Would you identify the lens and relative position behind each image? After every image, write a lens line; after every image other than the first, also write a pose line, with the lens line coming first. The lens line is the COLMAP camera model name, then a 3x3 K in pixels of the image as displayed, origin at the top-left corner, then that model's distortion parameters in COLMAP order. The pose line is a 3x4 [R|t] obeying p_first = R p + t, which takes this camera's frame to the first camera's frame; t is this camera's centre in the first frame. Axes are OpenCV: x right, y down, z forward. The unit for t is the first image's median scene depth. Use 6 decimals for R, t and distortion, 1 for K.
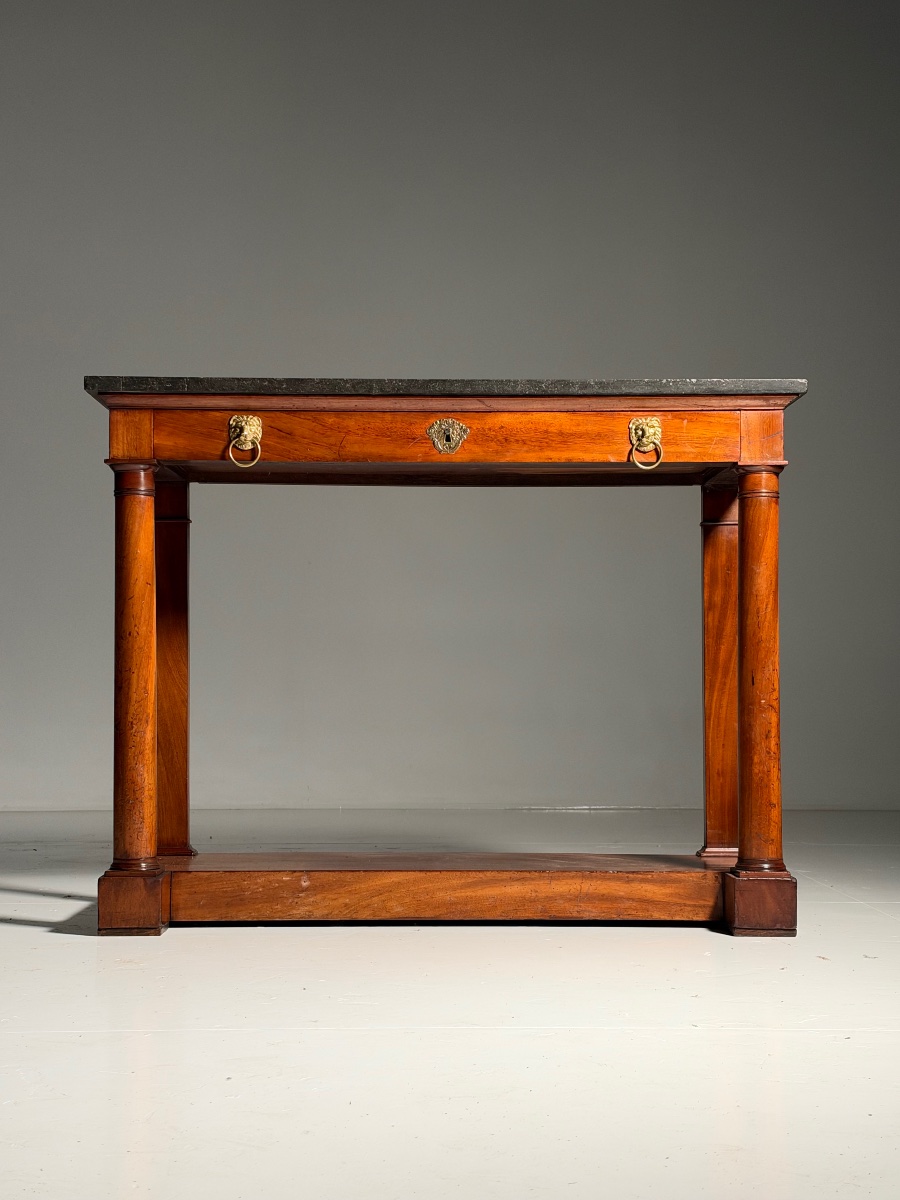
lens RADIAL K [[1825.9, 0, 459.4], [0, 1825.9, 600.1], [0, 0, 1]] dist [0.213359, 0.000000]
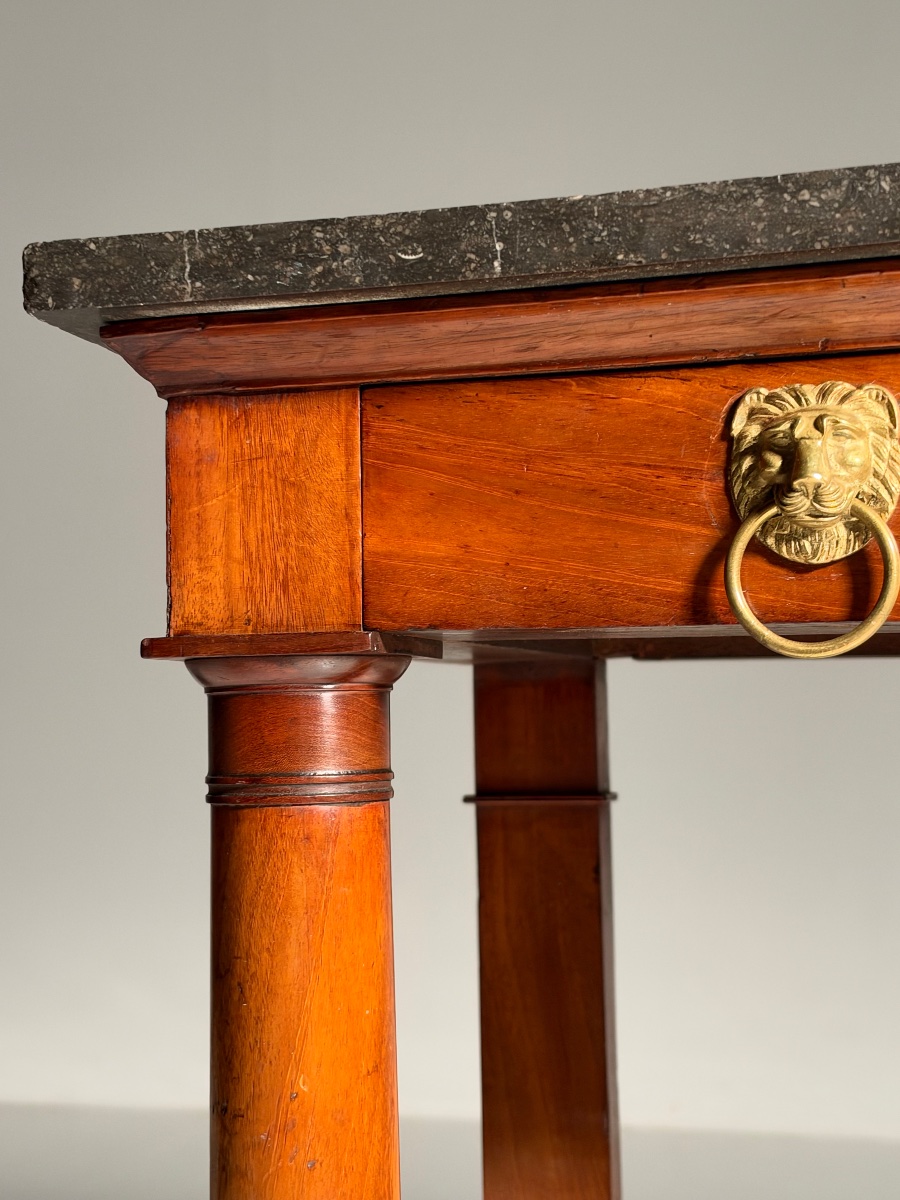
lens RADIAL K [[1825.9, 0, 460.1], [0, 1825.9, 607.7], [0, 0, 1]] dist [0.213359, 0.000000]
pose [[0.957031, -0.032661, -0.288141, -0.097318], [0.030002, 0.999457, -0.013641, -0.076002], [0.288430, 0.004410, 0.957491, 0.807465]]
